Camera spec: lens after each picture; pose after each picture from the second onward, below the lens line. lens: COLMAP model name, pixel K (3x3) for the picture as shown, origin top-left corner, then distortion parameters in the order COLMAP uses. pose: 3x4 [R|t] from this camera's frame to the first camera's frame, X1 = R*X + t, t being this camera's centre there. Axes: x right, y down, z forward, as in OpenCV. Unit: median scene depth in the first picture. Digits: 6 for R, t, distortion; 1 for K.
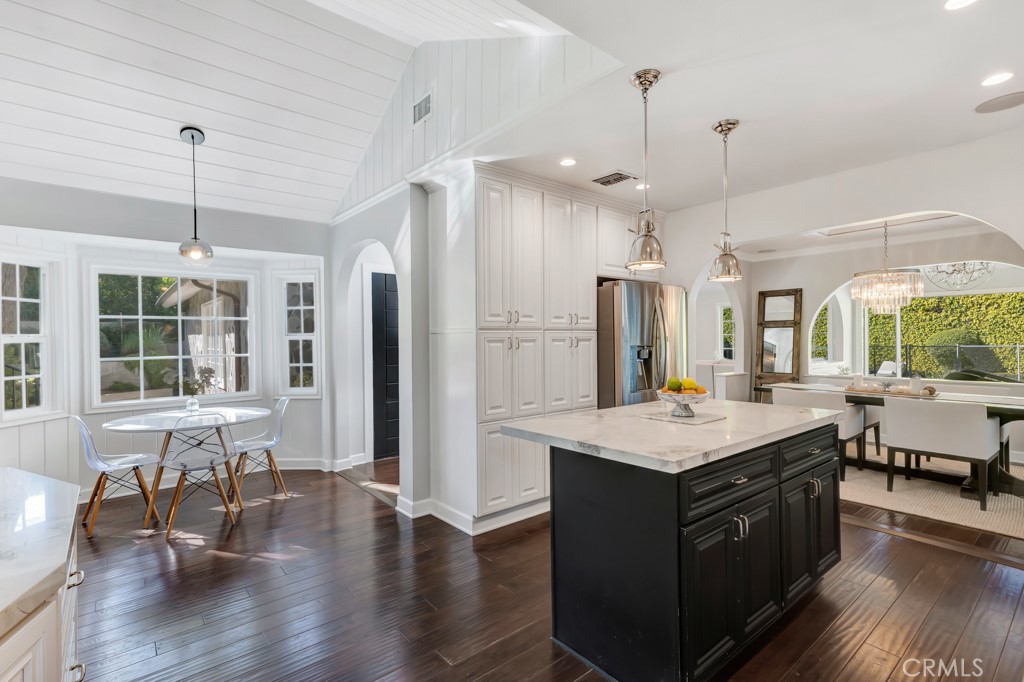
lens RADIAL K [[465.0, 0, 512.2], [0, 465.0, 339.6], [0, 0, 1]] dist [0.002381, 0.000443]
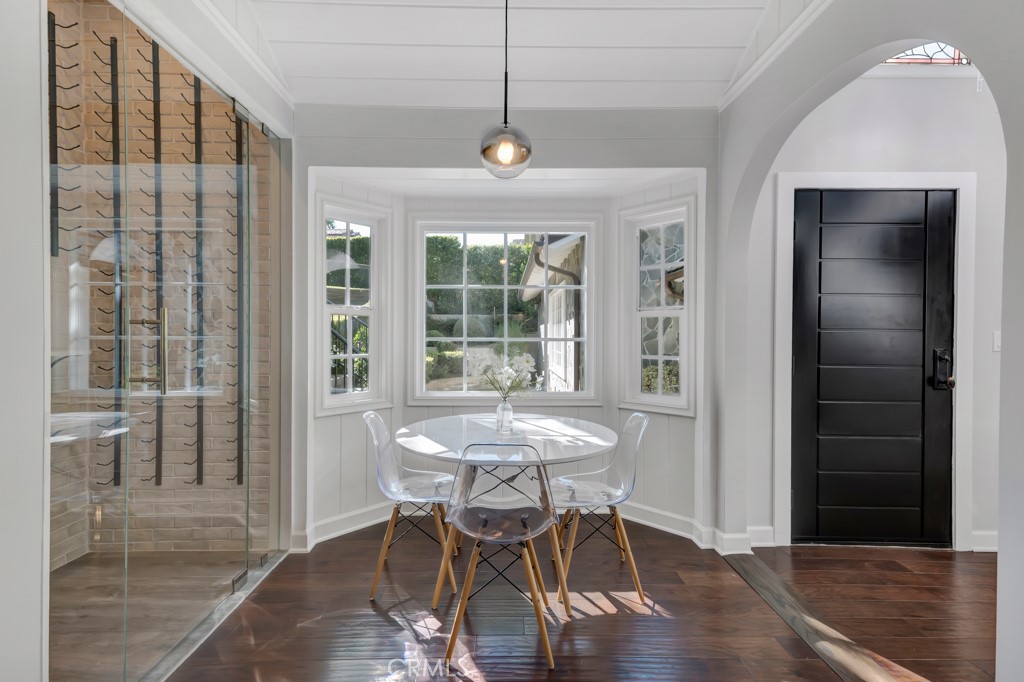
lens RADIAL K [[458.8, 0, 510.0], [0, 458.8, 341.9], [0, 0, 1]] dist [0.027239, -0.001075]
pose [[0.772598, 0.025077, -0.634401, -0.230280], [-0.017067, 0.999679, 0.018731, 0.027236], [0.634667, -0.003644, 0.772777, 0.417546]]
